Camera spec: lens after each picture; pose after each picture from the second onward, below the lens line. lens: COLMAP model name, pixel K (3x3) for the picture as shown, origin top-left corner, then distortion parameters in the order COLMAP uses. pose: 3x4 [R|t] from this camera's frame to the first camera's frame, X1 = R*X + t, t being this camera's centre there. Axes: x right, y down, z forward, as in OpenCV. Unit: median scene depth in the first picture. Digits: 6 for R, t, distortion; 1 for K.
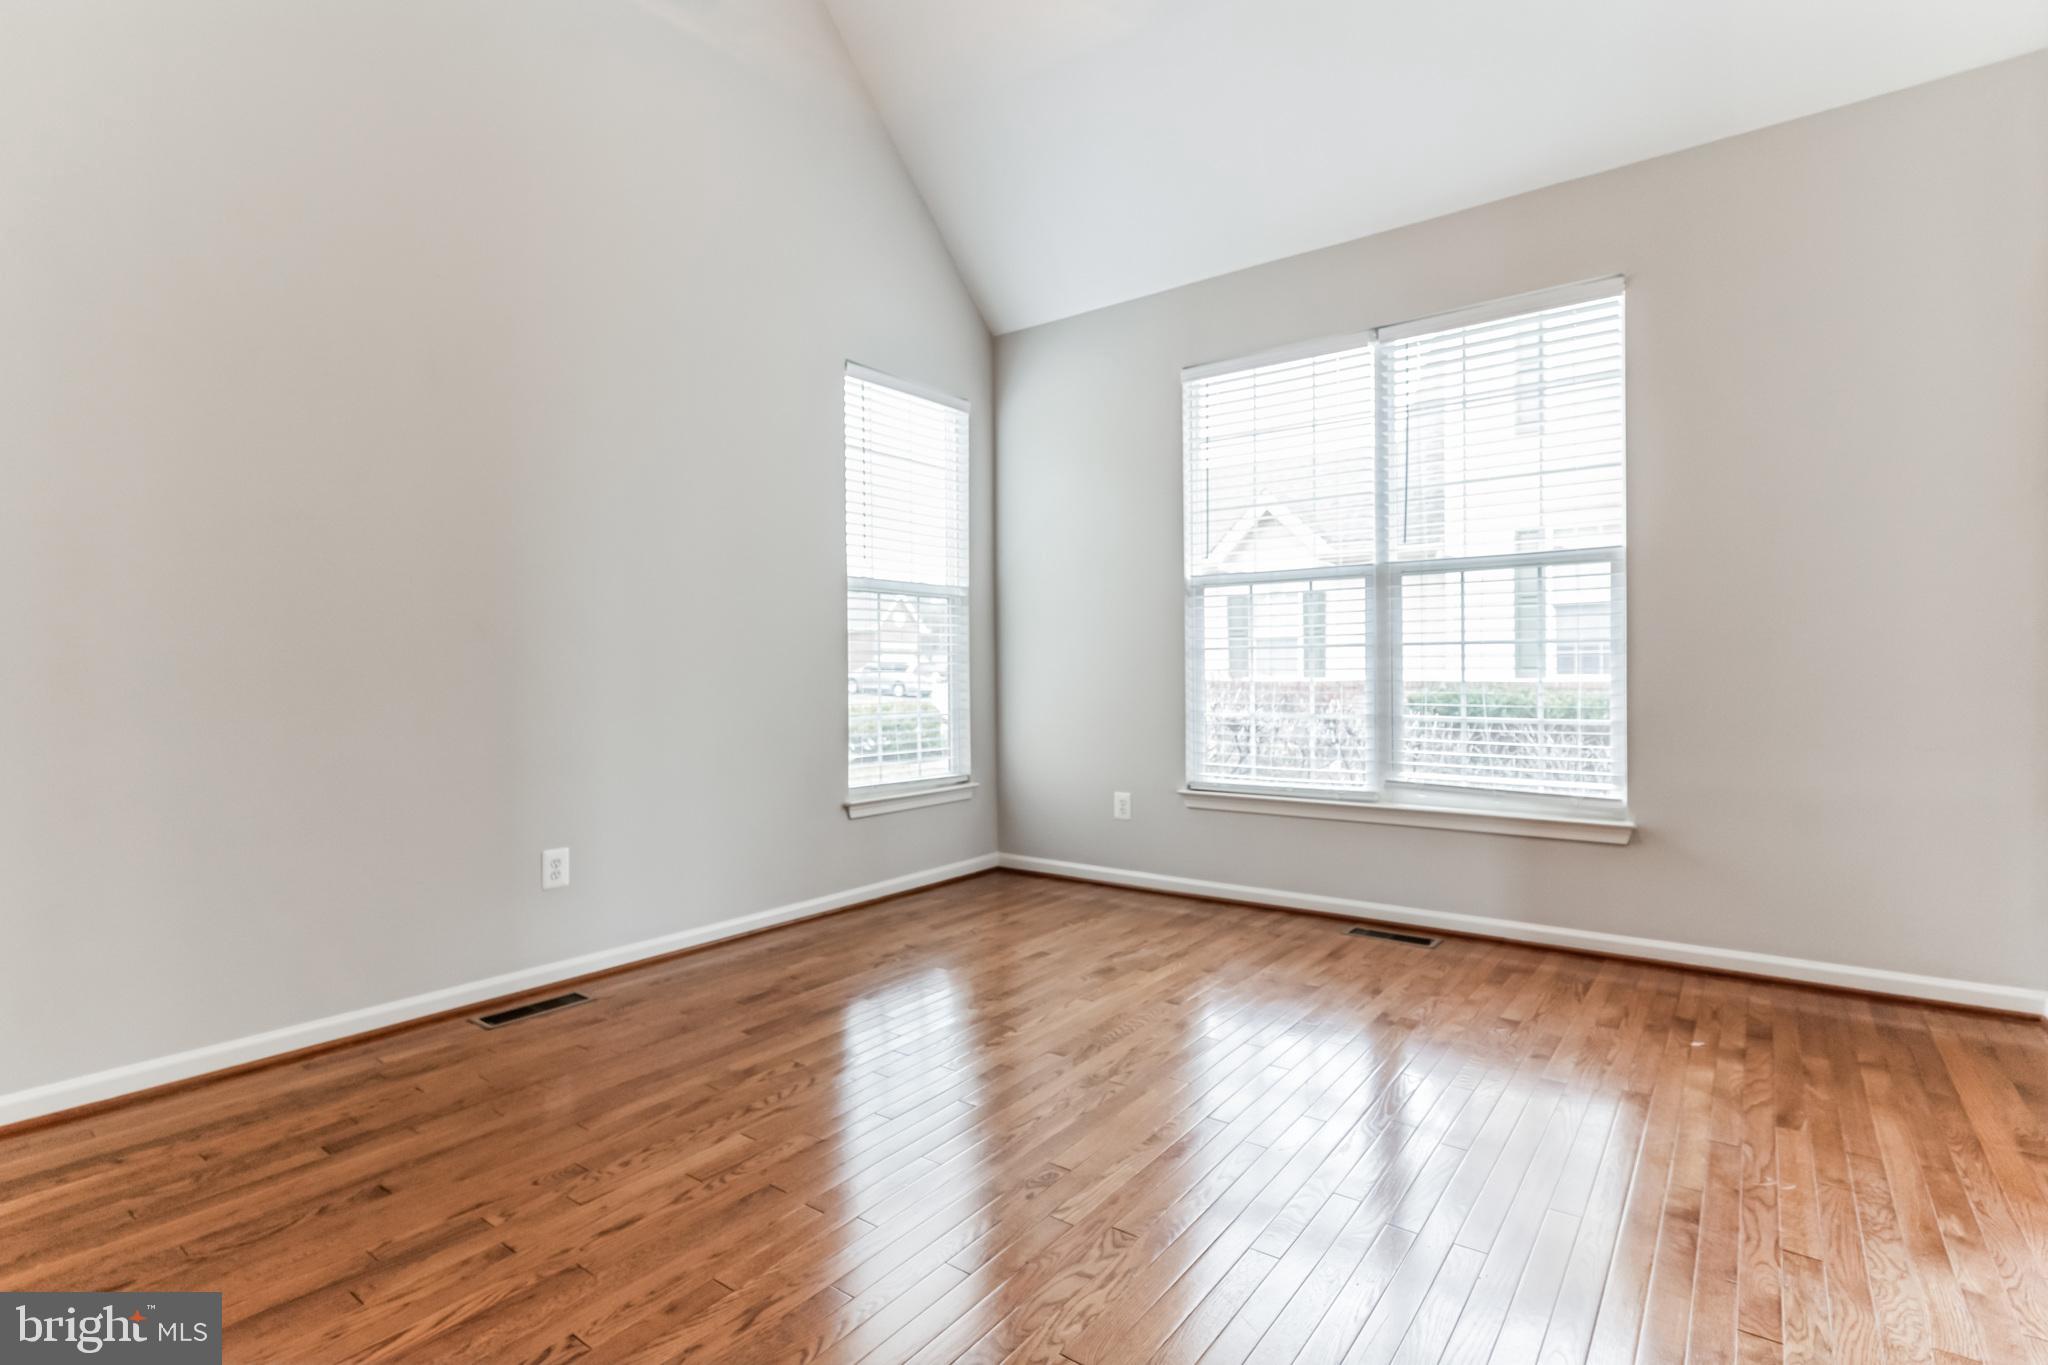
lens RADIAL K [[990.3, 0, 1010.3], [0, 990.3, 682.2], [0, 0, 1]] dist [-0.000456, 0.000190]
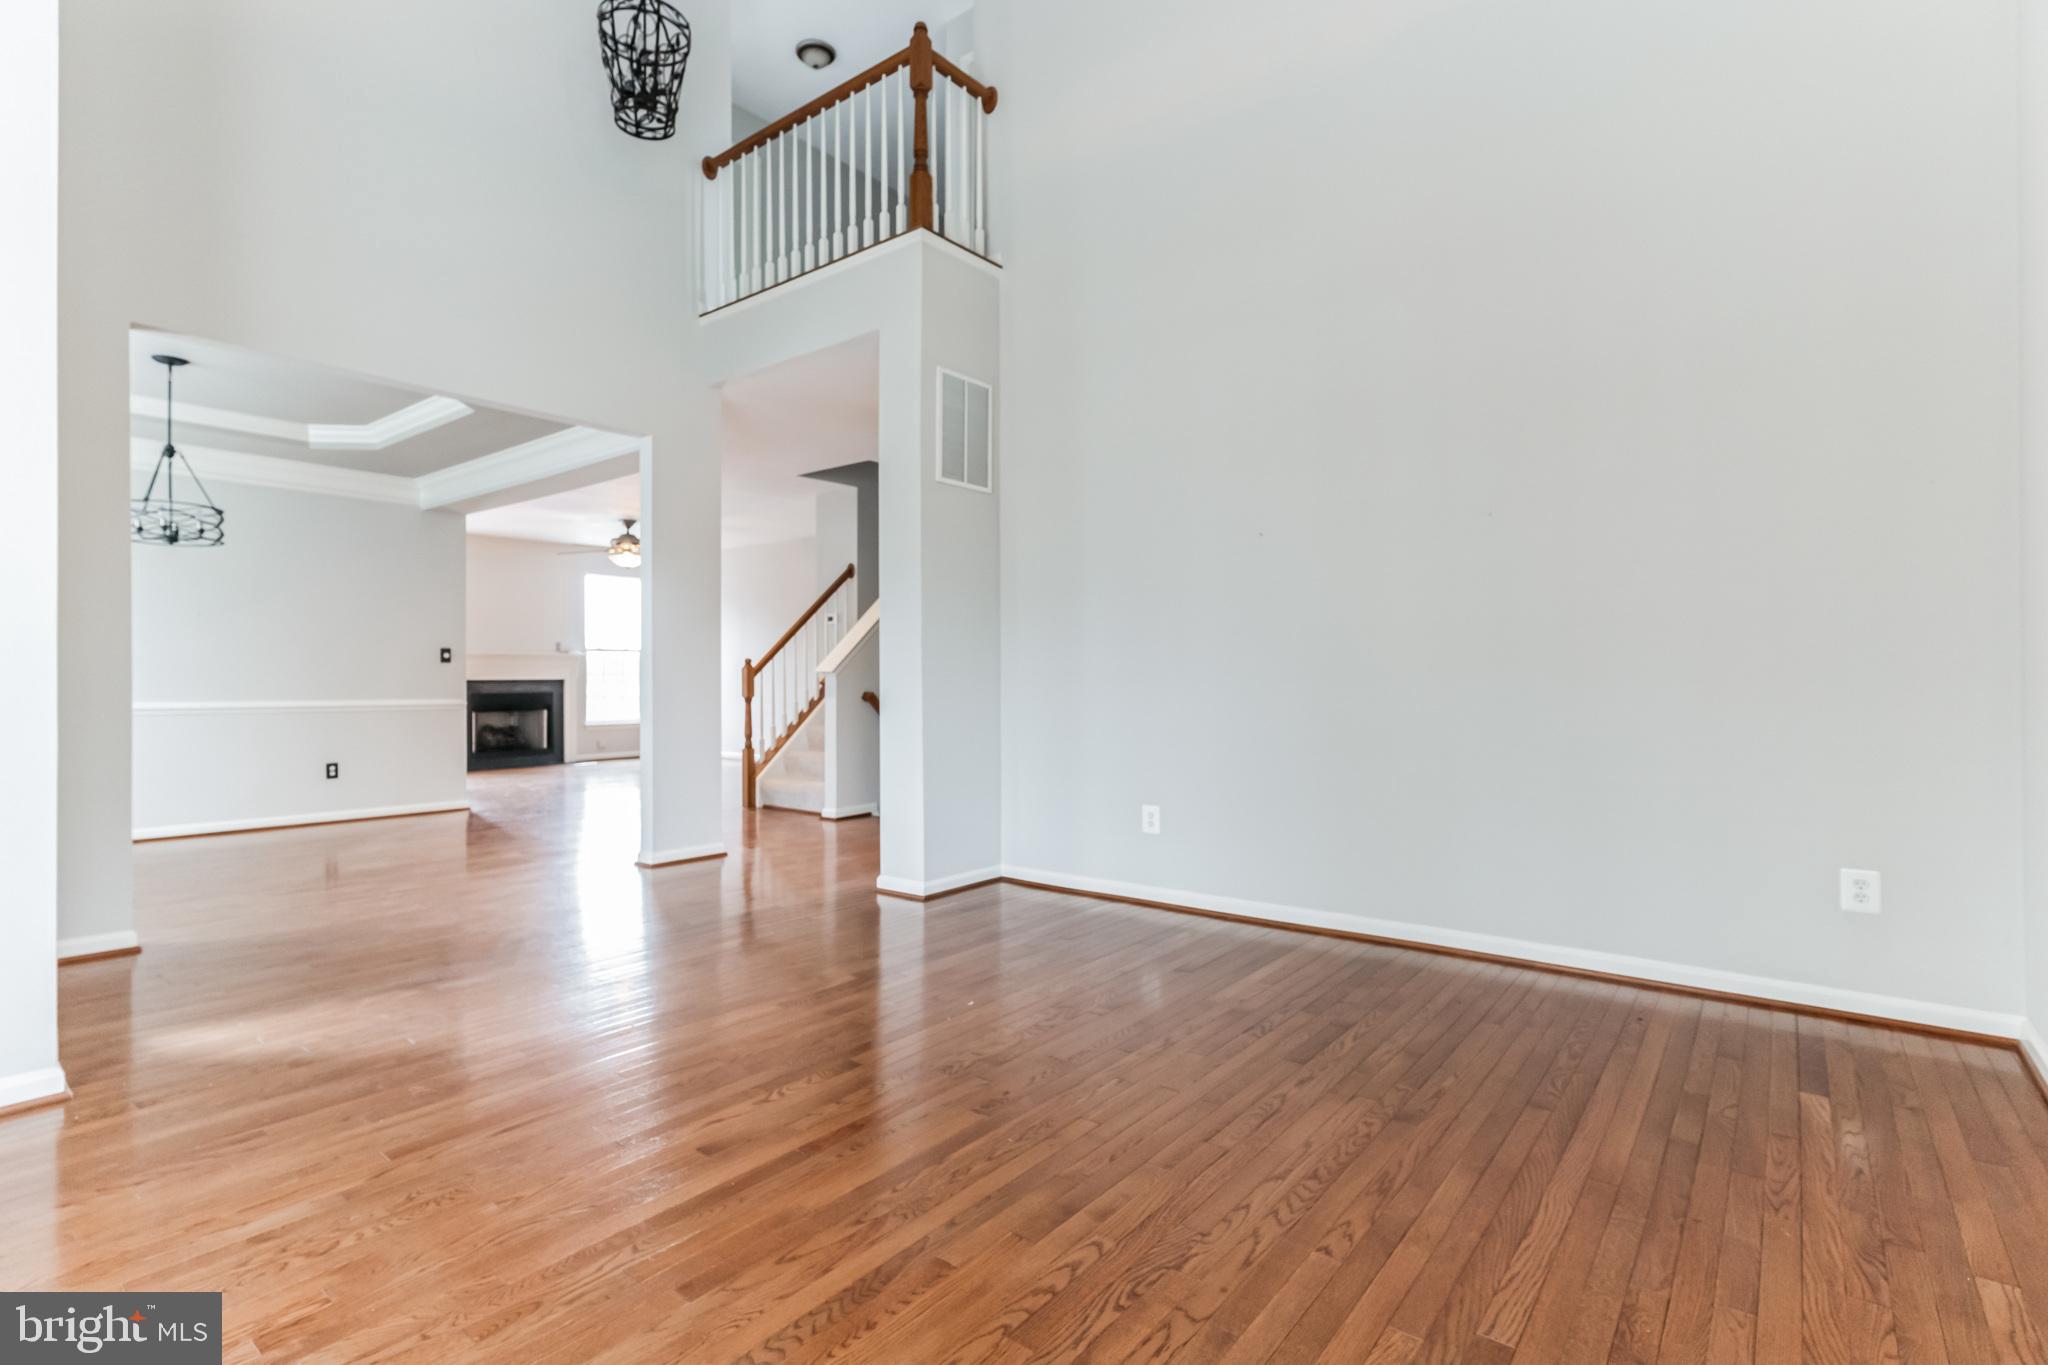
lens RADIAL K [[976.5, 0, 1004.3], [0, 976.5, 675.8], [0, 0, 1]] dist [-0.000343, 0.000118]
pose [[-0.999452, 0.007895, 0.032159, -0.011332], [0.008143, 0.999938, 0.007583, -0.014027], [-0.032097, 0.007841, -0.999454, 1.132183]]
